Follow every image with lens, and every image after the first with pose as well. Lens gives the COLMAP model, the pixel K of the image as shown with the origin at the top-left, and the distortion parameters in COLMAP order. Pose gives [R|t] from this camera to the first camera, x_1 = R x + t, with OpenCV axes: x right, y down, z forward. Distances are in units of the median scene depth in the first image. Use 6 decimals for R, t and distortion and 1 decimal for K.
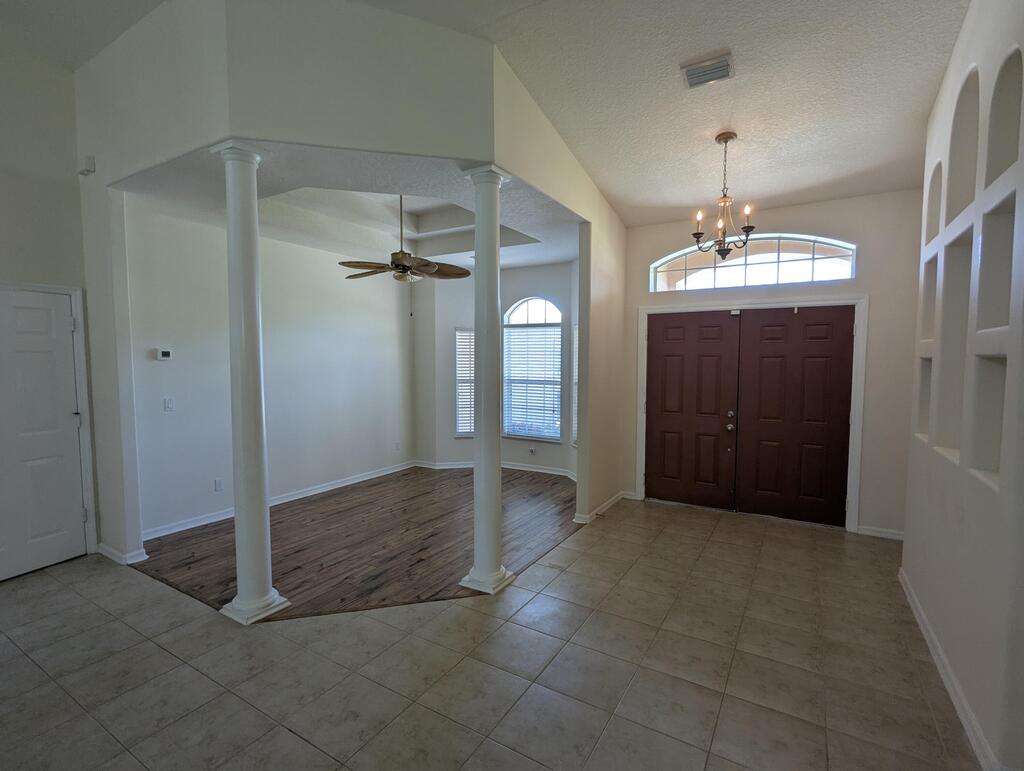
lens RADIAL K [[482.7, 0, 512.0], [0, 482.7, 385.5], [0, 0, 1]] dist [-0.000280, -0.000276]
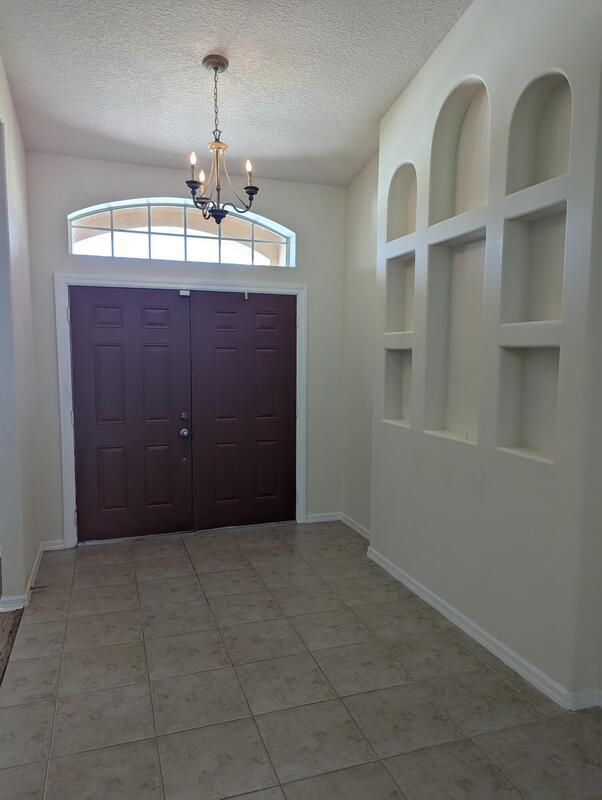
lens RADIAL K [[562.5, 0, 300.6], [0, 562.5, 405.9], [0, 0, 1]] dist [0.027078, -0.004217]
pose [[0.642429, -0.073417, 0.762820, -0.172294], [0.040470, 0.997262, 0.061898, -0.011970], [-0.765276, -0.008894, 0.643641, 0.251757]]
